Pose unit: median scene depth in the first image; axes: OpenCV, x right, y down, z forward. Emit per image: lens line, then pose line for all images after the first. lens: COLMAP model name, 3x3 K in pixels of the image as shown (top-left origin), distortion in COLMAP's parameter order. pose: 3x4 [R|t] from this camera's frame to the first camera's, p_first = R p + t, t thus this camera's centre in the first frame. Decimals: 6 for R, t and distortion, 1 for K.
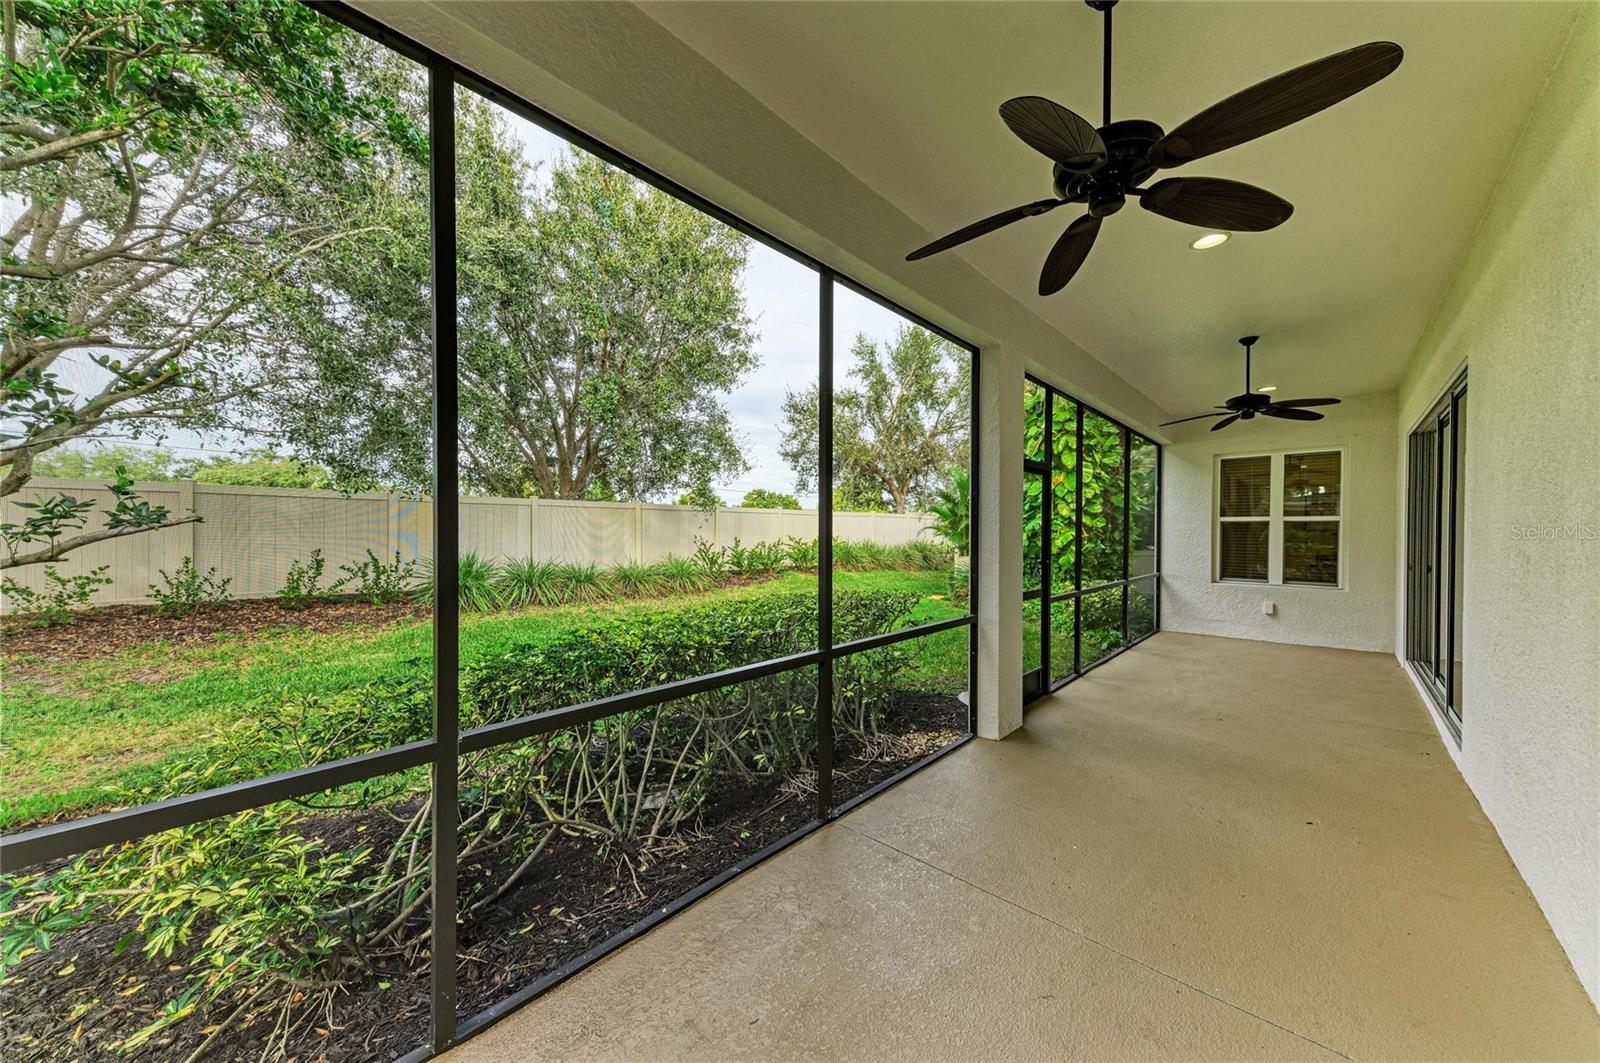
lens RADIAL K [[558.2, 0, 800.0], [0, 558.2, 531.5], [0, 0, 1]] dist [-0.000260, -0.000008]
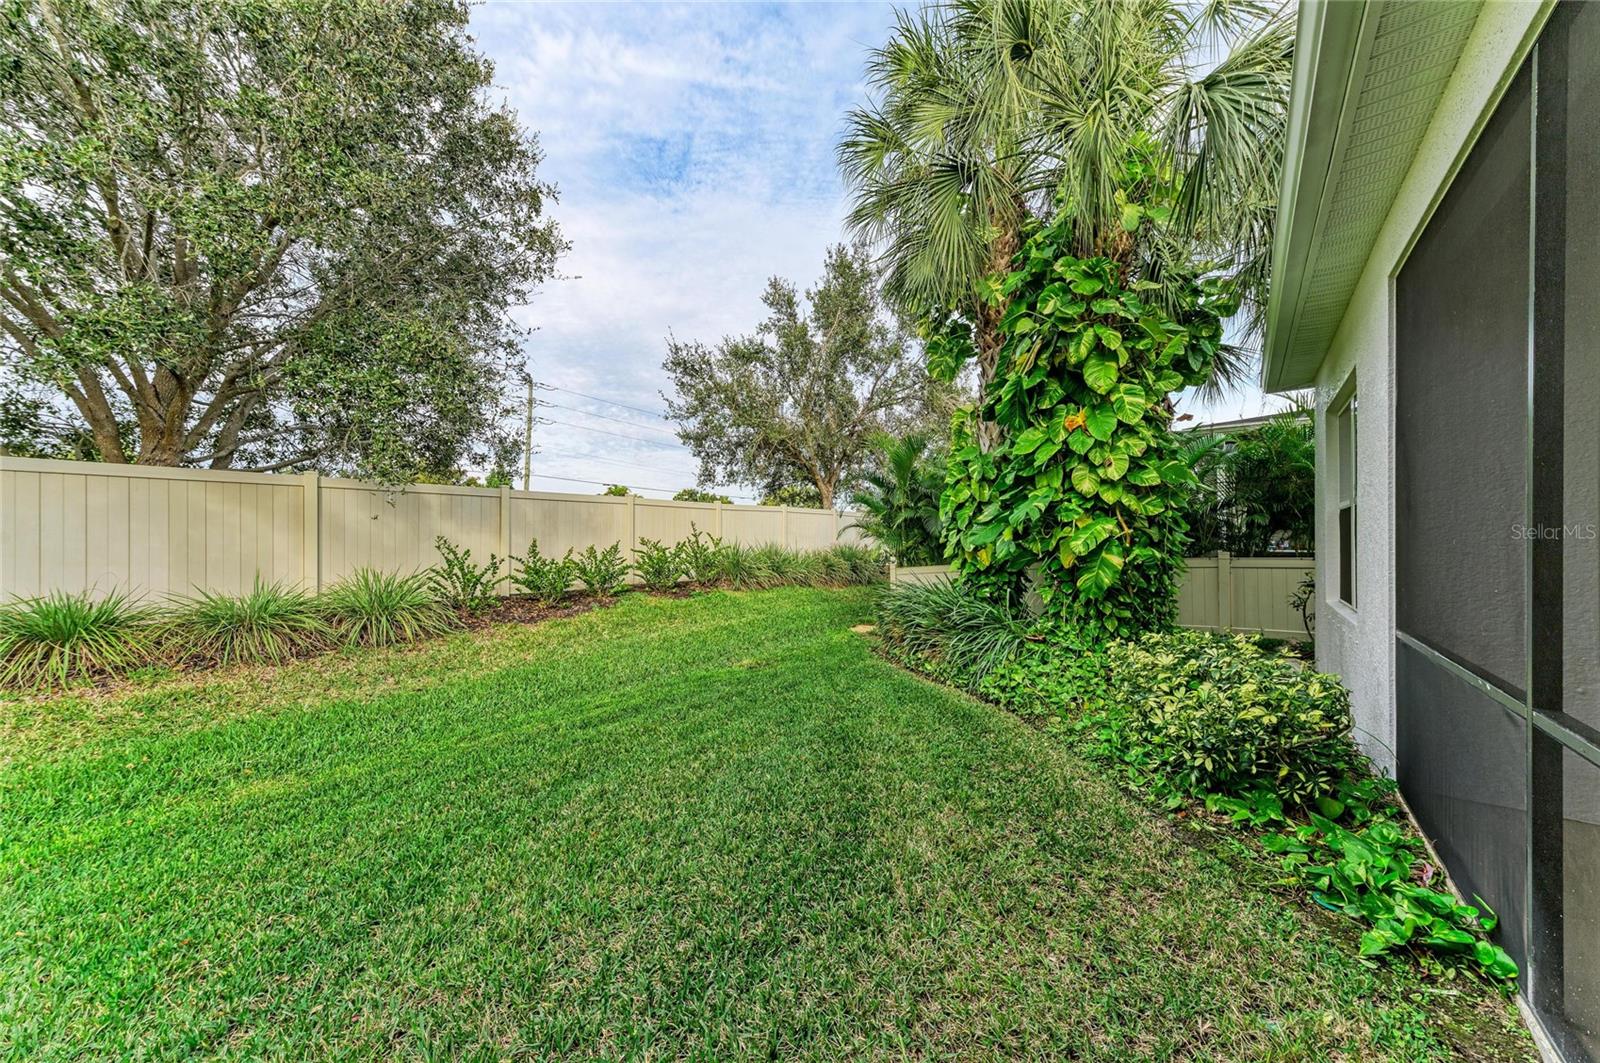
lens RADIAL K [[547.4, 0, 800.0], [0, 547.4, 531.5], [0, 0, 1]] dist [0.029105, -0.004844]
pose [[0.996742, -0.002170, 0.080622, 0.107046], [0.003049, 0.999937, -0.010785, 0.007410], [-0.080593, 0.010996, 0.996686, 0.321561]]
